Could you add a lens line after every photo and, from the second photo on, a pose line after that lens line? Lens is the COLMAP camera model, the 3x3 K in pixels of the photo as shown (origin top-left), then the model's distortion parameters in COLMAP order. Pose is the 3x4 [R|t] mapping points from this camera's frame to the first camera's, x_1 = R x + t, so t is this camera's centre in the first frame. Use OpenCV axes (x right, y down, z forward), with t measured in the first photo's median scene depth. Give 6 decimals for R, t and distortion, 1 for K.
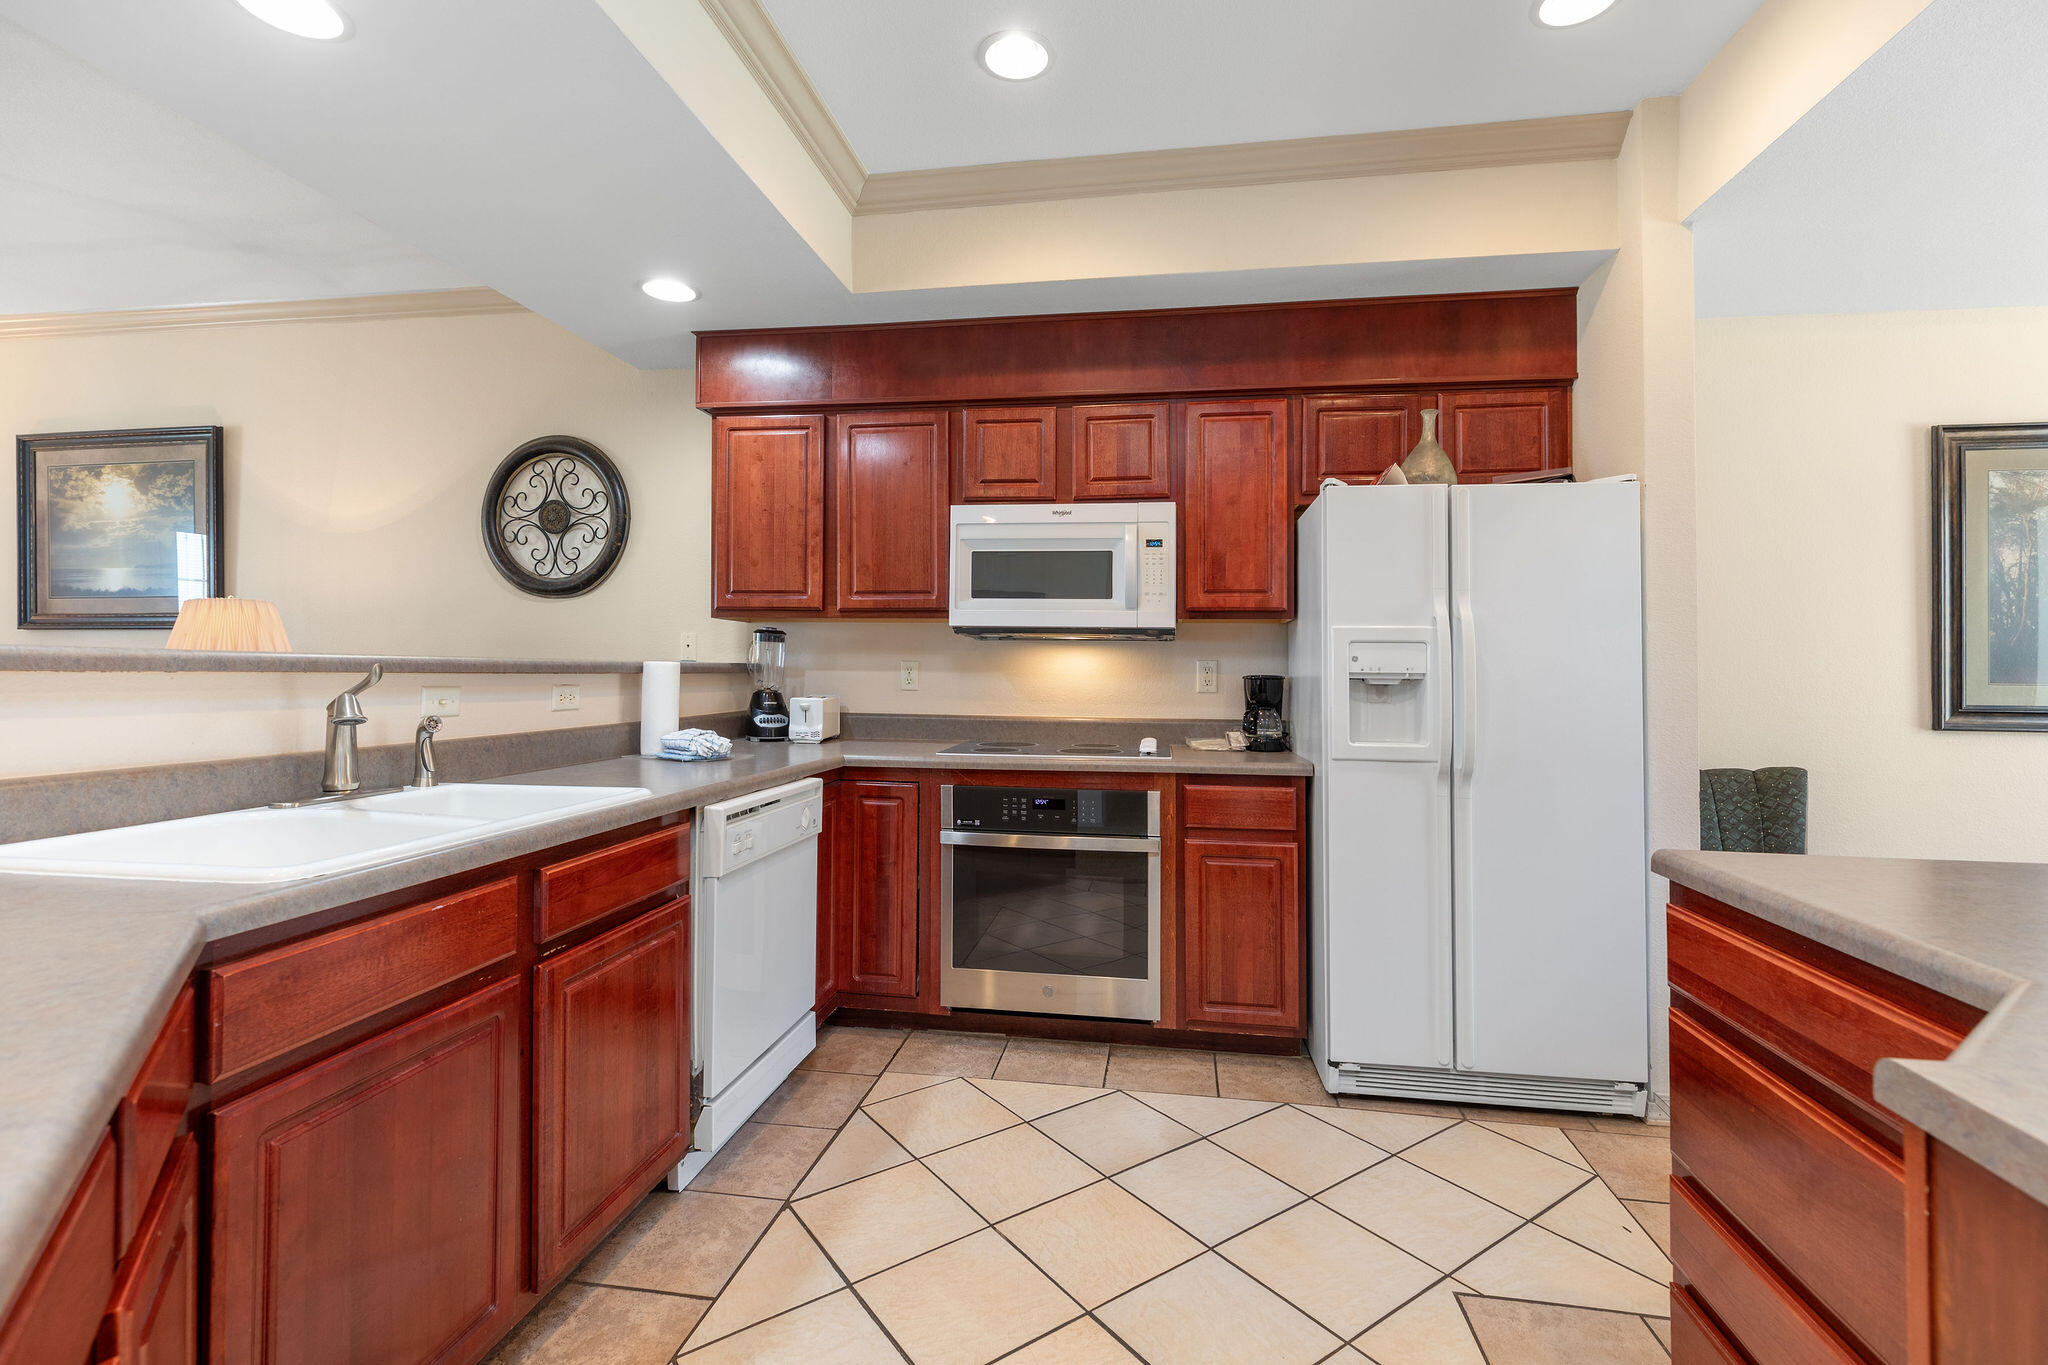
lens RADIAL K [[925.4, 0, 1030.4], [0, 925.4, 653.6], [0, 0, 1]] dist [0.006075, 0.000169]
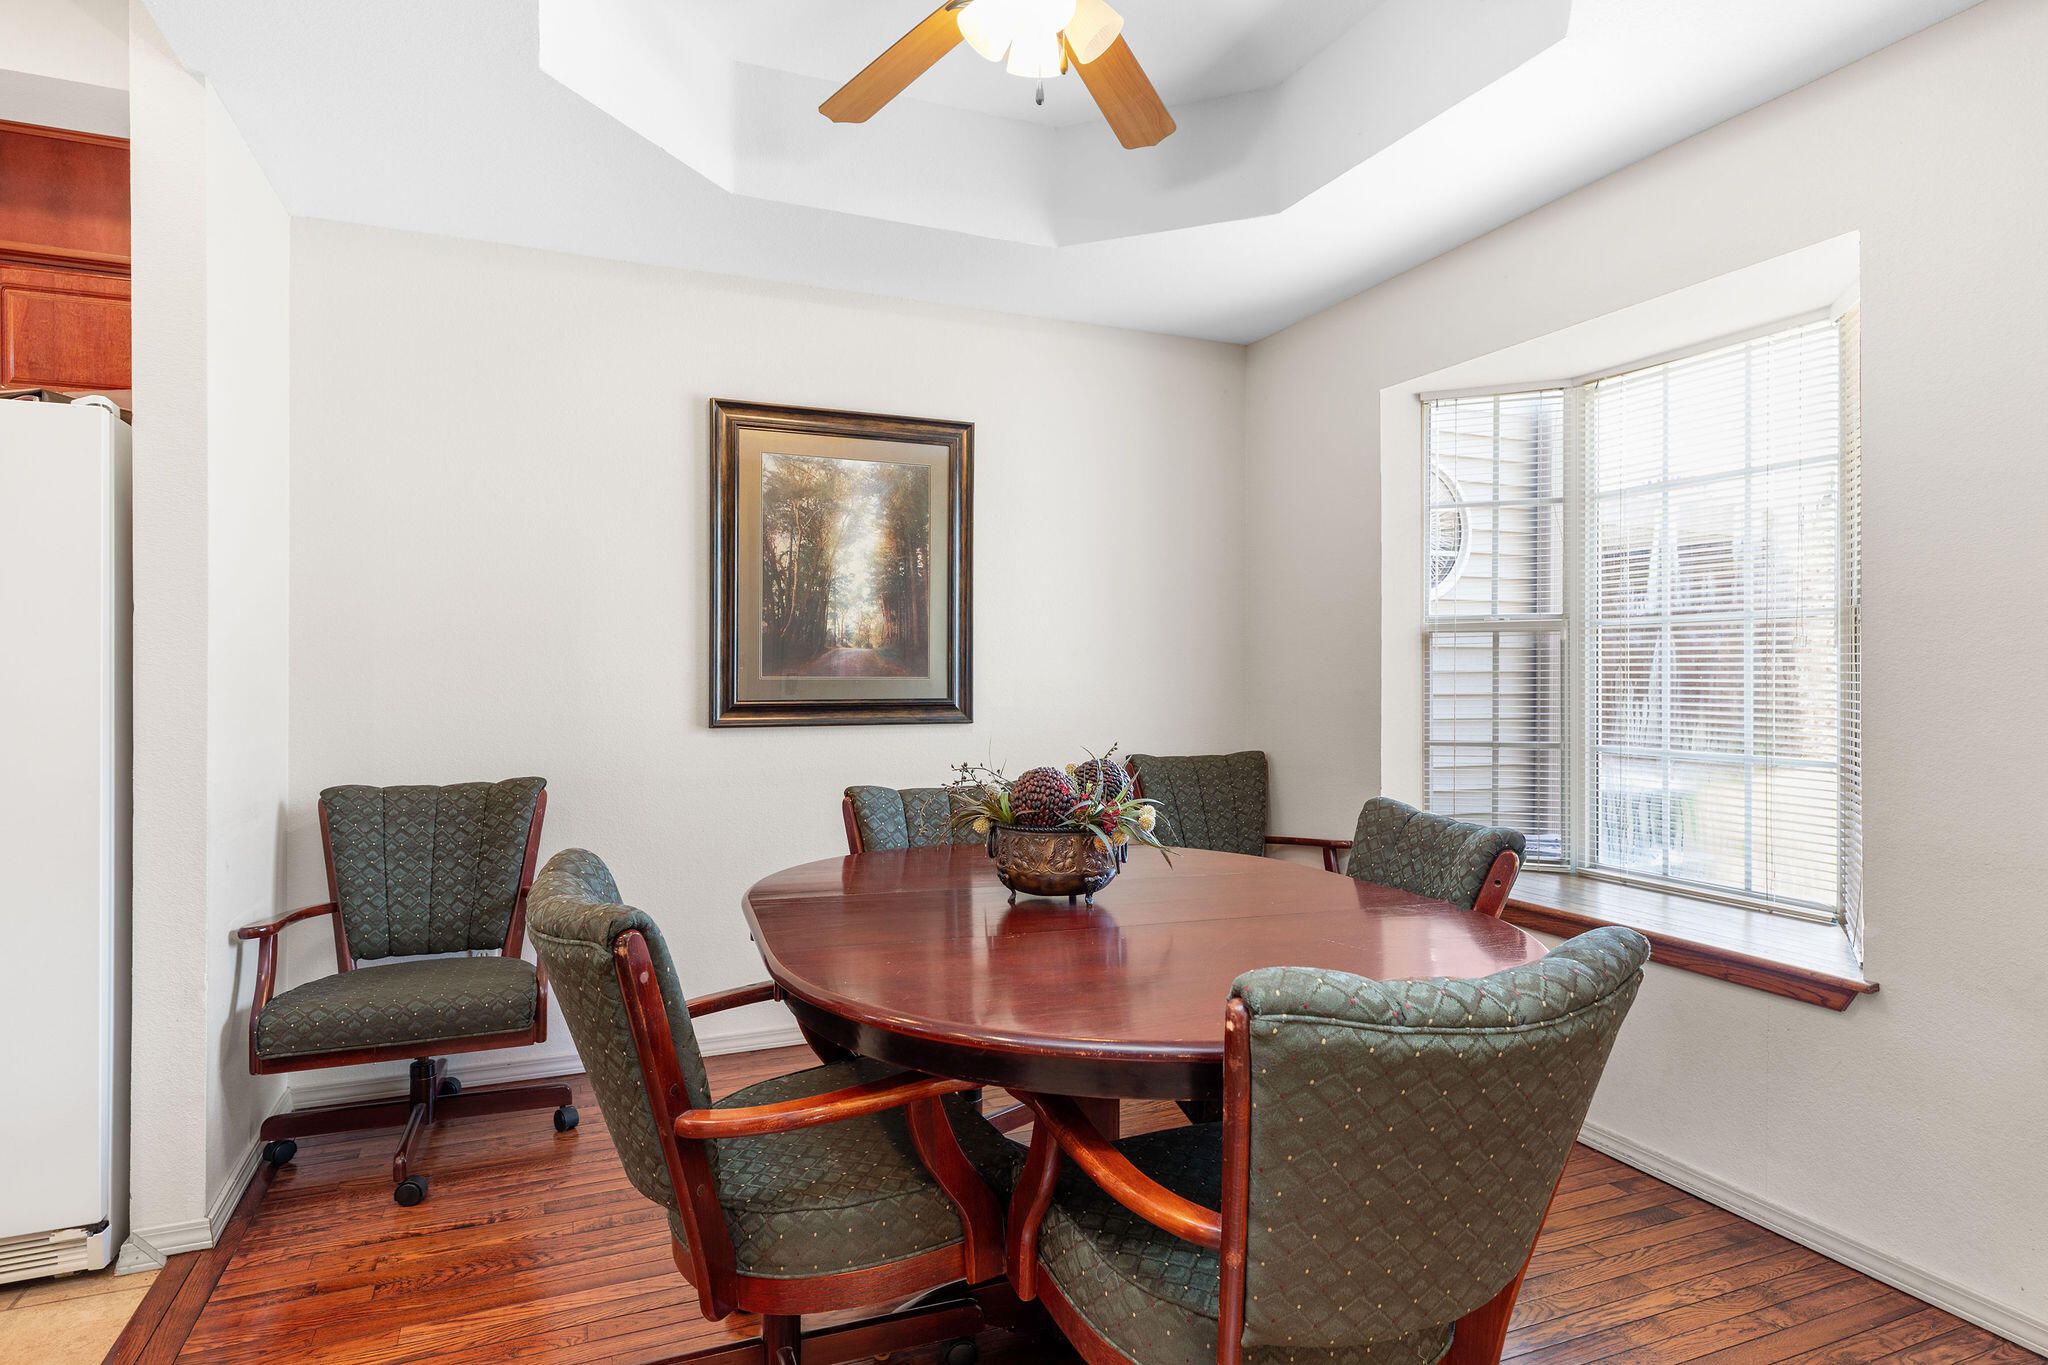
lens RADIAL K [[1138.0, 0, 1026.3], [0, 1138.0, 656.2], [0, 0, 1]] dist [0.001362, 0.003301]
pose [[0.846115, -0.001308, 0.532999, 0.617682], [-0.004846, 0.999937, 0.010147, -0.001784], [-0.532979, -0.011168, 0.846055, -0.122298]]
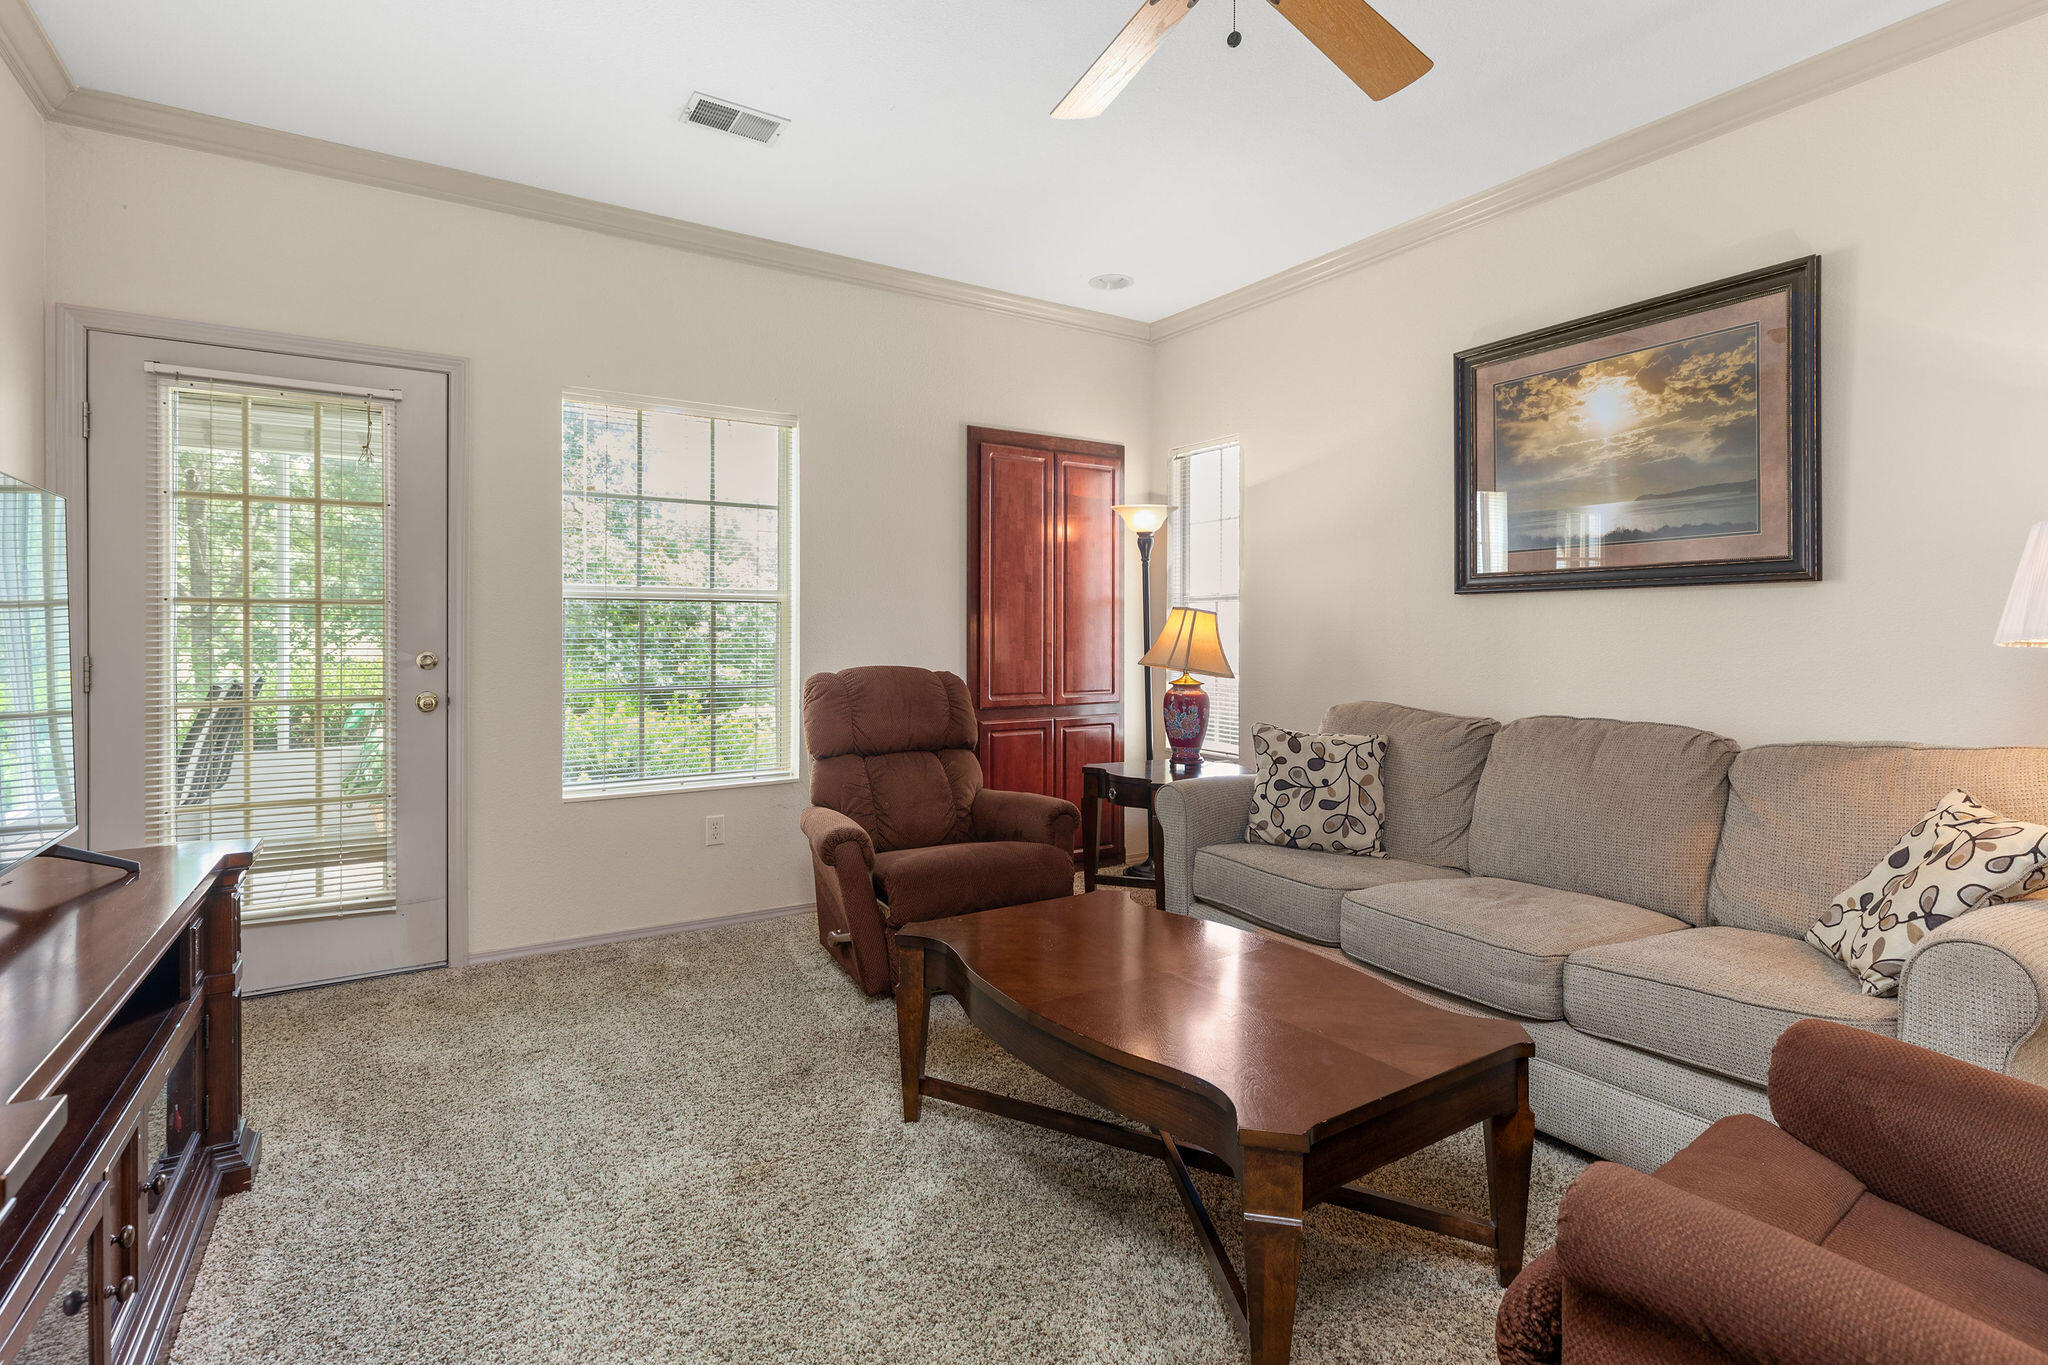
lens RADIAL K [[974.0, 0, 1009.3], [0, 974.0, 650.8], [0, 0, 1]] dist [0.003273, 0.000119]
pose [[0.660424, 0.006420, -0.750866, -0.946843], [0.017627, 0.999555, 0.024050, -0.004971], [0.750686, -0.029118, 0.660017, 0.195060]]
